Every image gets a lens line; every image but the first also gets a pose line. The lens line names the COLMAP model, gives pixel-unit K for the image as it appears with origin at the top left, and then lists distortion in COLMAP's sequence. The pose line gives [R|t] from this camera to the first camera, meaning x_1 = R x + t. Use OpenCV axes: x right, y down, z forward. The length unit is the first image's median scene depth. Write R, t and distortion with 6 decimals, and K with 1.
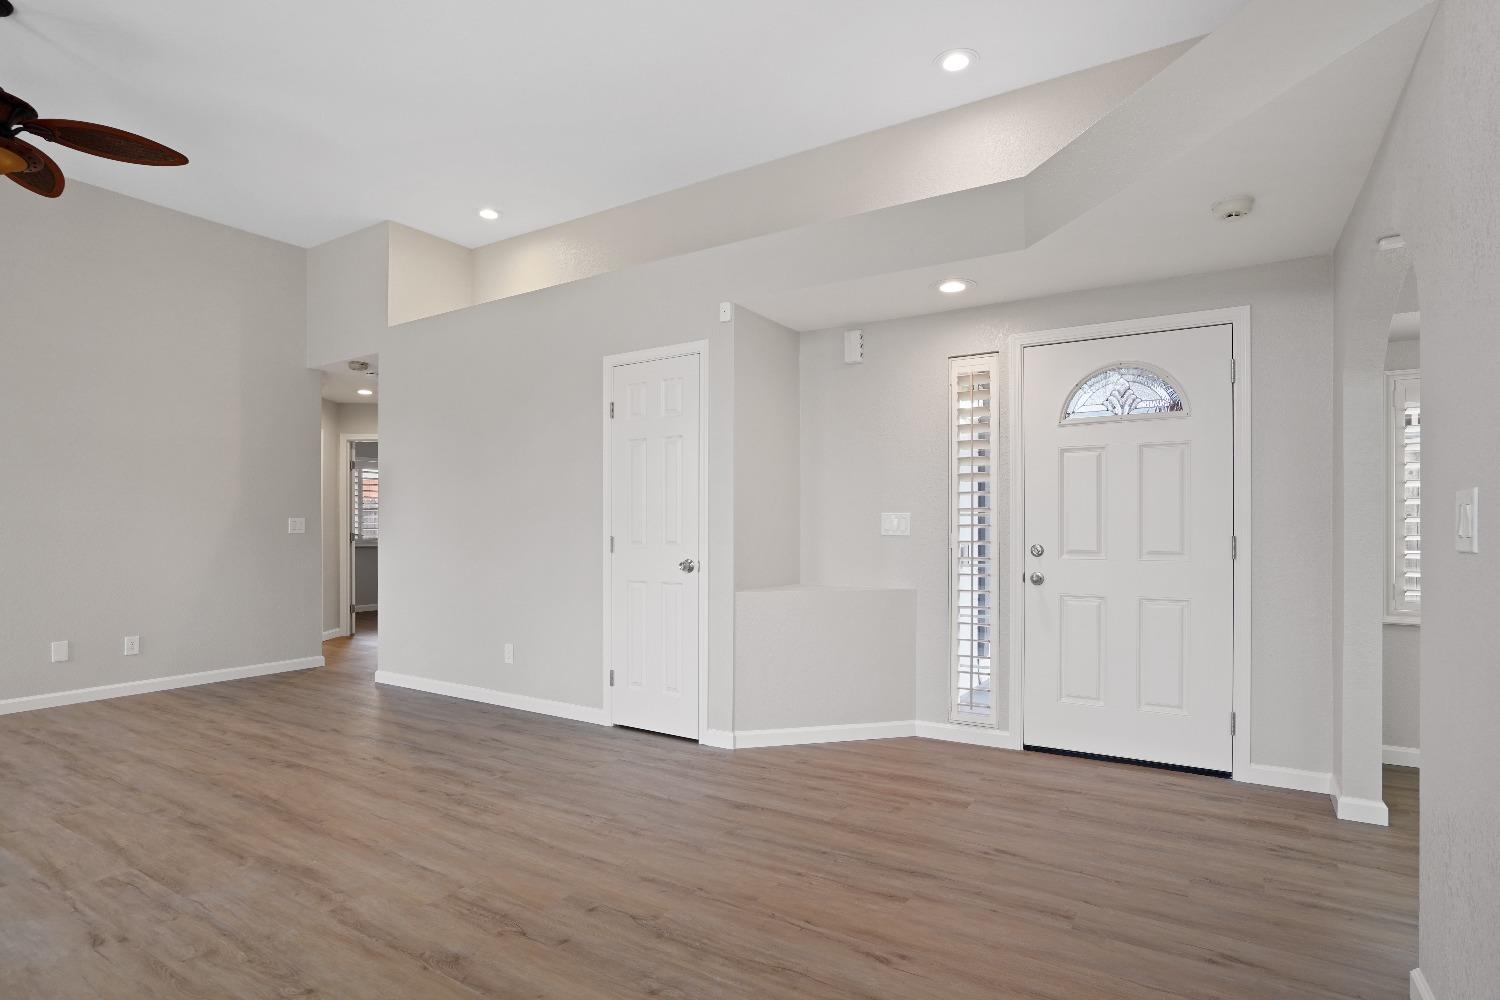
lens RADIAL K [[757.8, 0, 743.9], [0, 757.8, 534.1], [0, 0, 1]] dist [-0.031948, 0.006773]
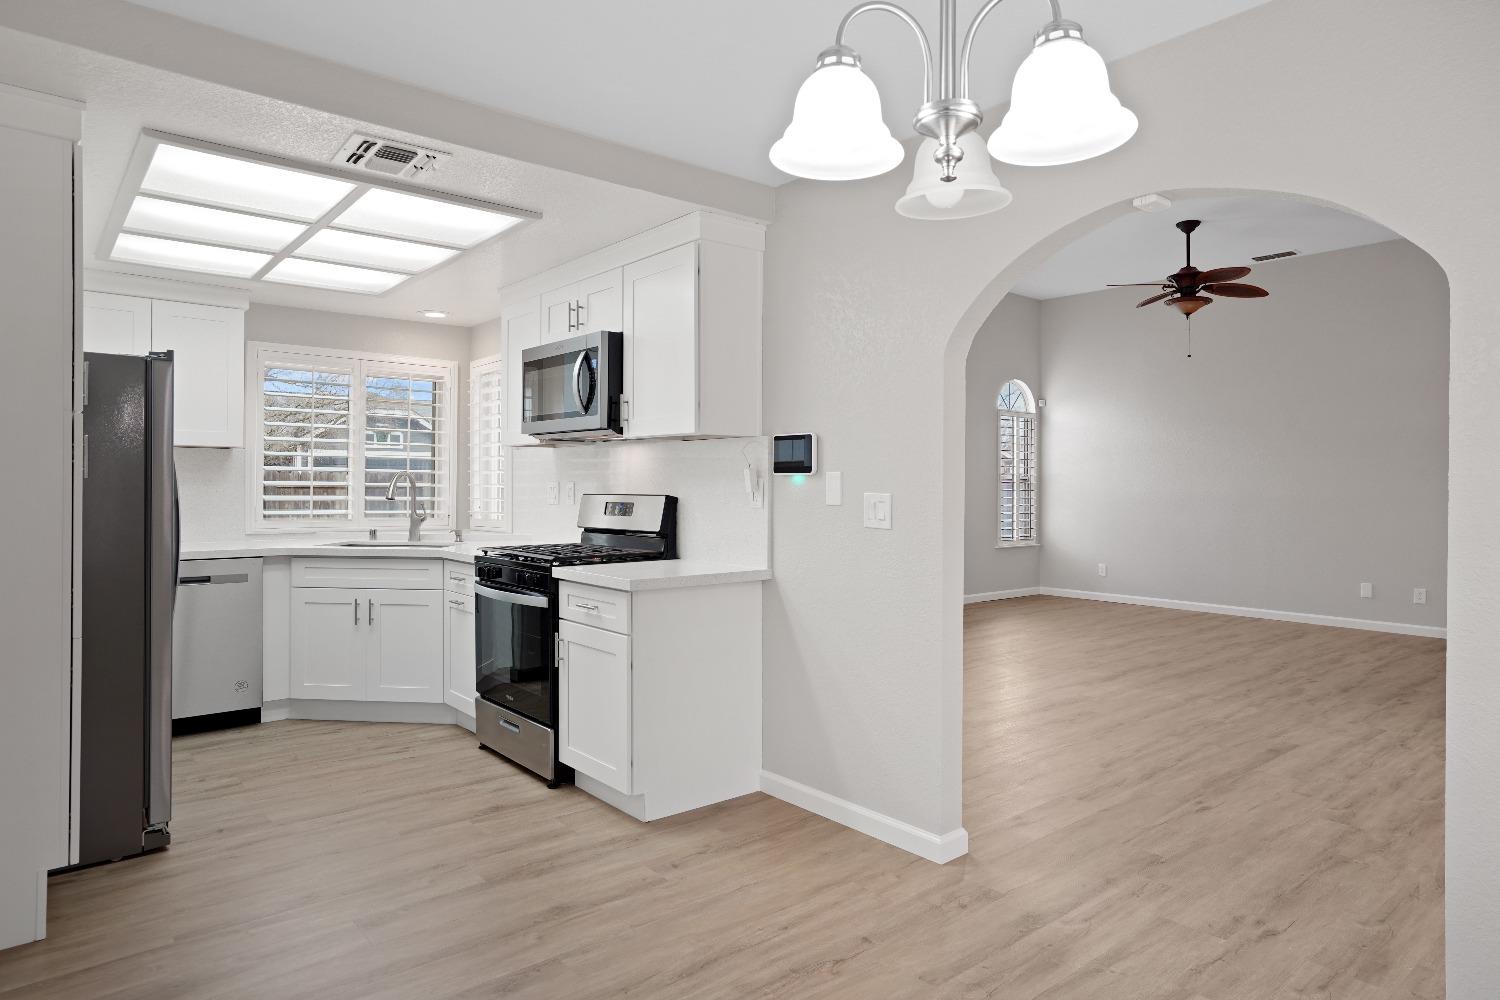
lens RADIAL K [[895.5, 0, 750.5], [0, 895.5, 492.1], [0, 0, 1]] dist [-0.021466, 0.010557]
pose [[-0.313445, 0.002917, -0.949602, 1.436568], [-0.010514, 0.999923, 0.006542, -0.032173], [0.949548, 0.012035, -0.313390, 0.619374]]
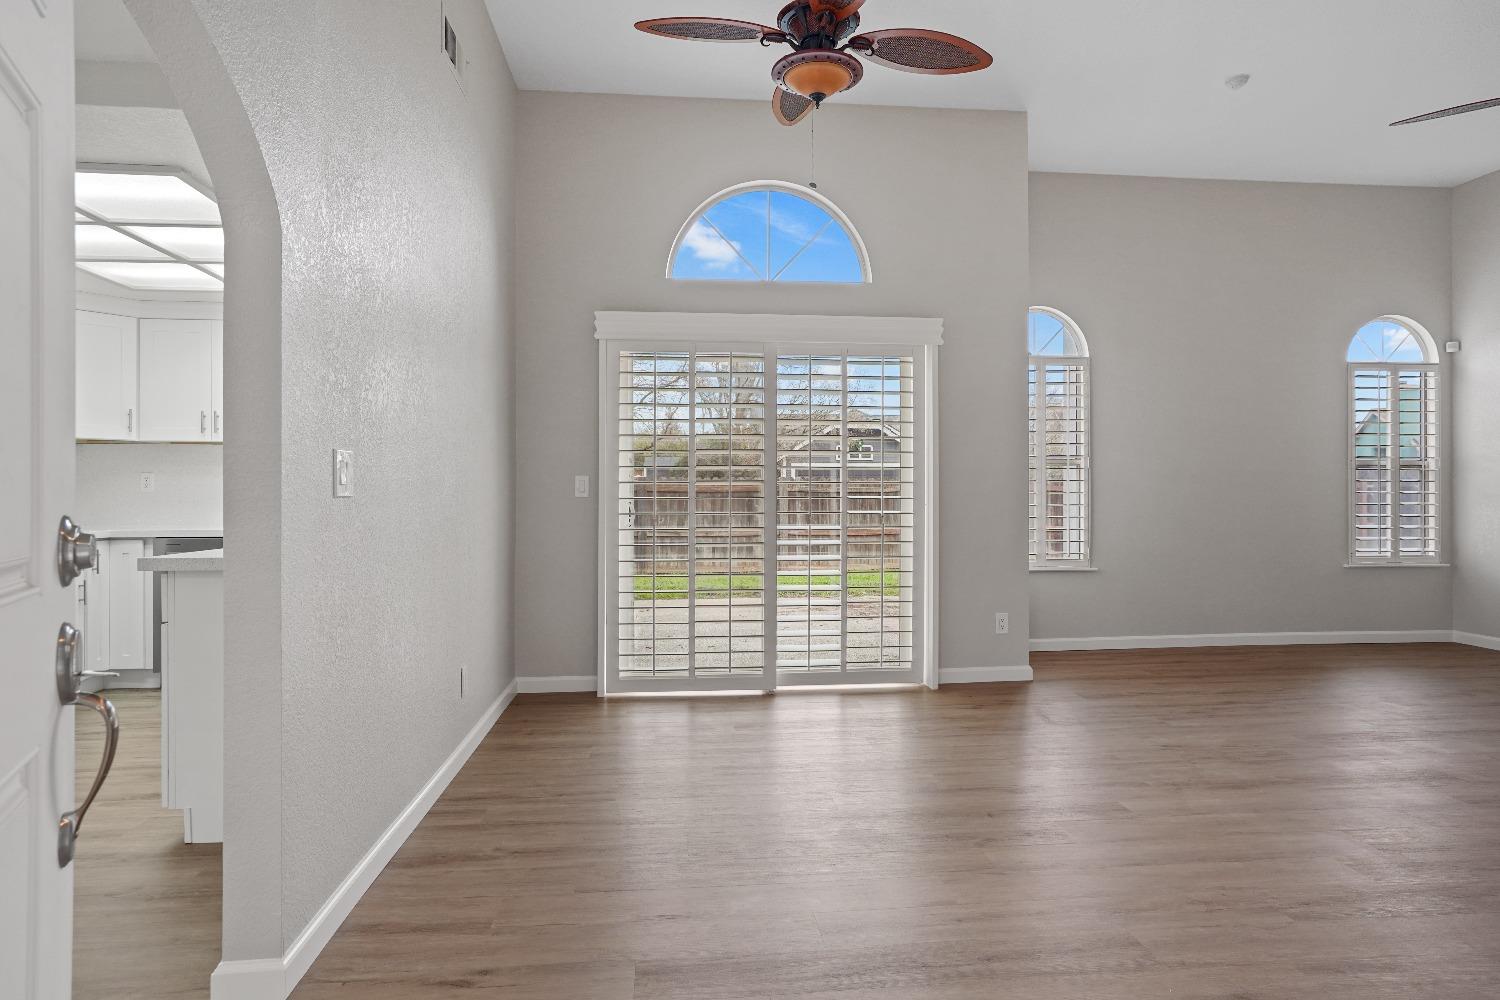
lens RADIAL K [[882.1, 0, 755.1], [0, 882.1, 496.2], [0, 0, 1]] dist [-0.025130, 0.025240]
pose [[-0.782934, -0.002143, -0.622101, 0.605762], [-0.004485, 0.999988, 0.002199, 0.008237], [0.622088, 0.004512, -0.782934, 1.183647]]
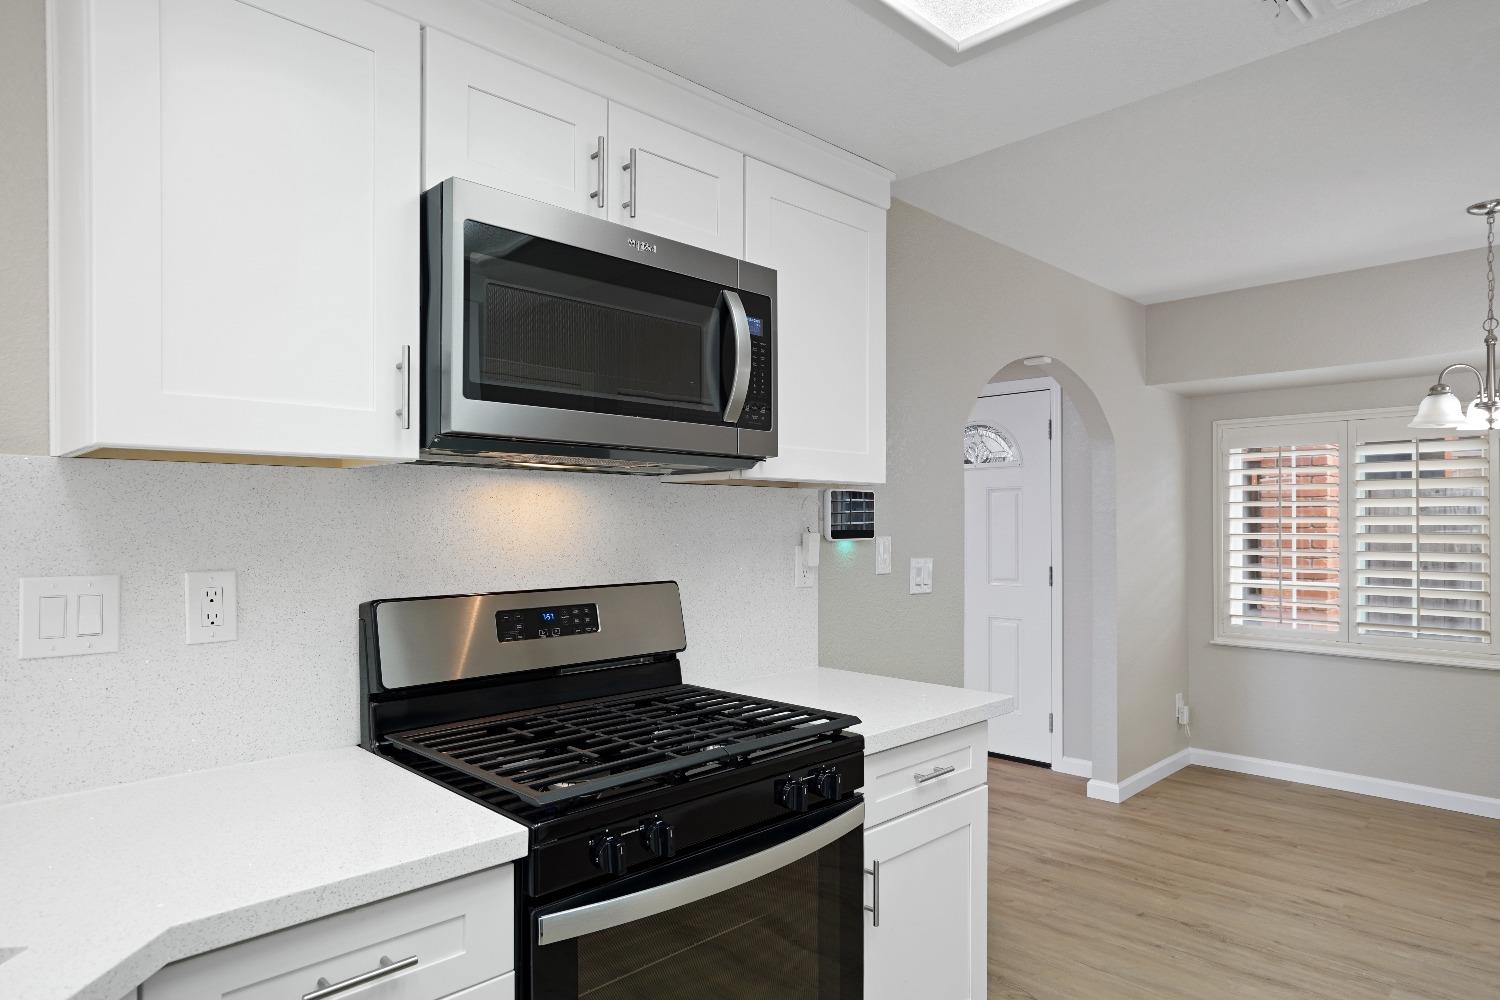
lens RADIAL K [[882.1, 0, 745.2], [0, 882.1, 524.1], [0, 0, 1]] dist [-0.025130, 0.025240]
pose [[0.974733, -0.001168, -0.223369, 0.504557], [-0.000684, 0.999966, -0.008212, -0.055536], [0.223371, 0.008158, 0.974699, -0.505862]]
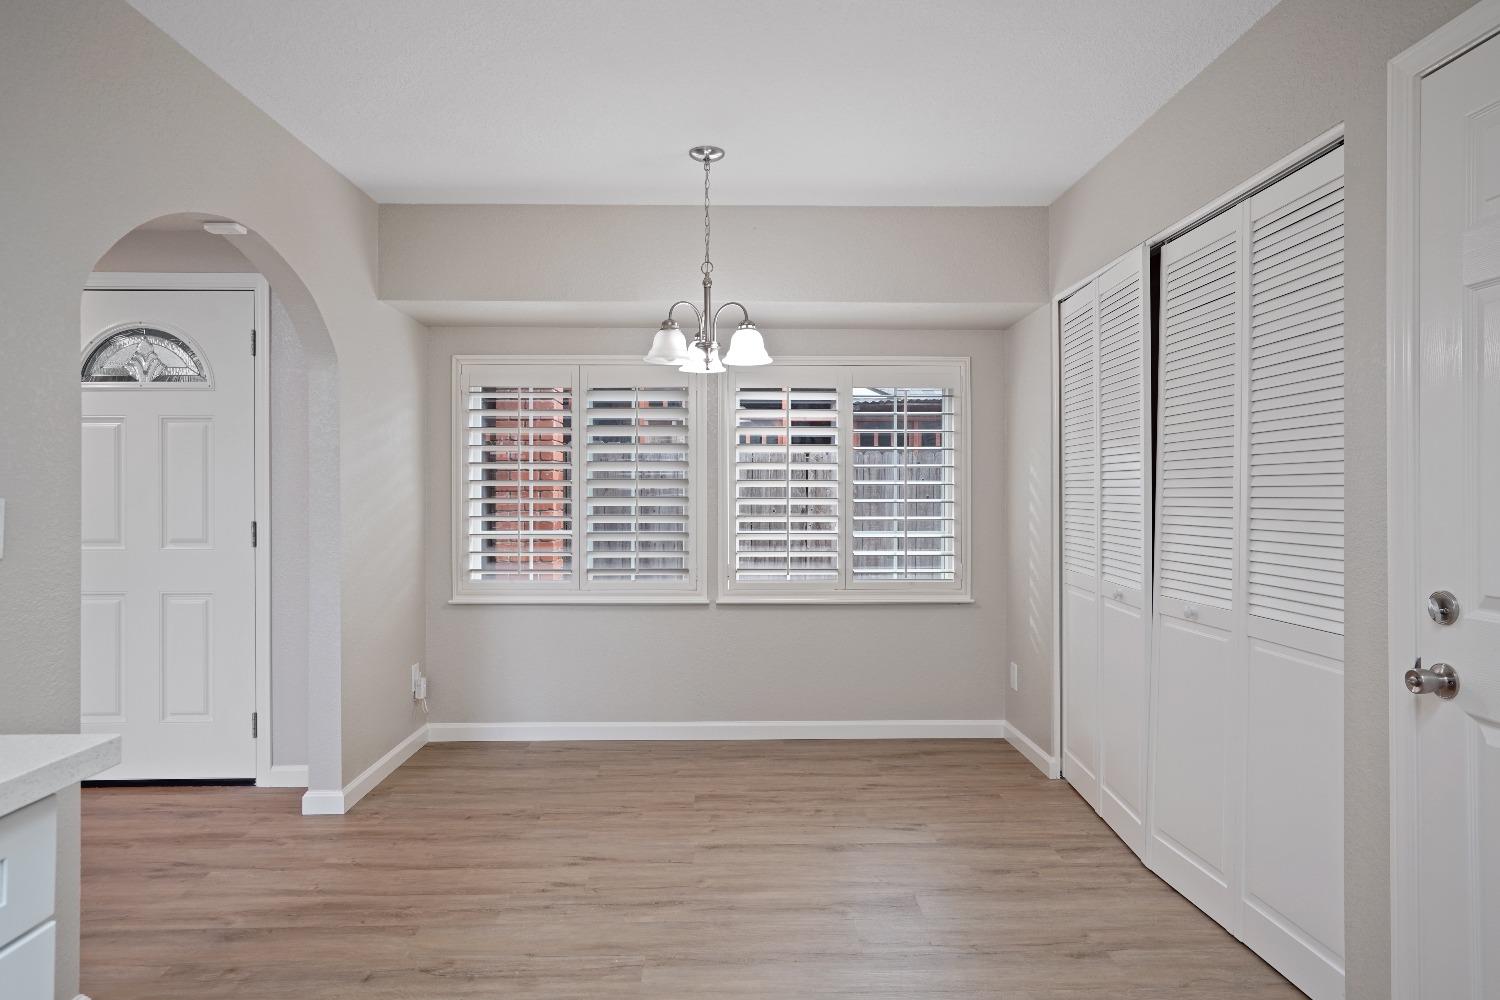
lens RADIAL K [[882.1, 0, 749.0], [0, 882.1, 491.3], [0, 0, 1]] dist [-0.025130, 0.025240]
pose [[0.826477, 0.001132, 0.562969, 0.564208], [0.002880, 0.999976, -0.006238, -0.026802], [-0.562962, 0.006777, 0.826455, -0.245913]]
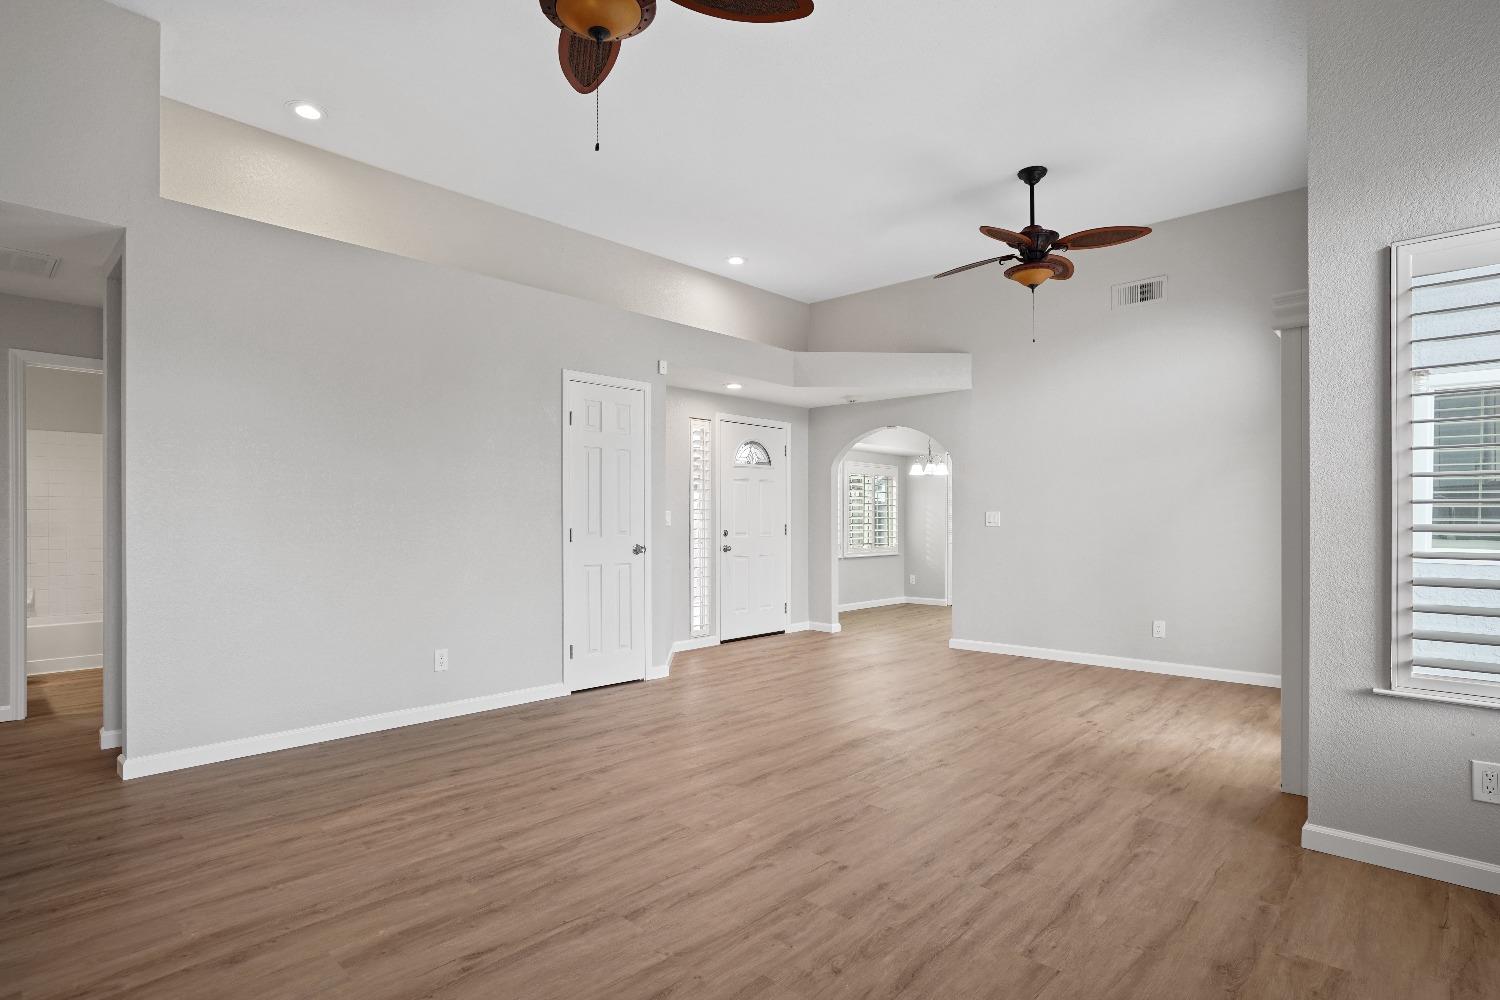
lens RADIAL K [[757.8, 0, 746.9], [0, 757.8, 521.2], [0, 0, 1]] dist [-0.031948, 0.006773]
pose [[0.203030, -0.002101, 0.979170, -1.632422], [0.006745, 0.999977, 0.000747, -0.008206], [-0.979149, 0.006453, 0.203040, 0.670800]]
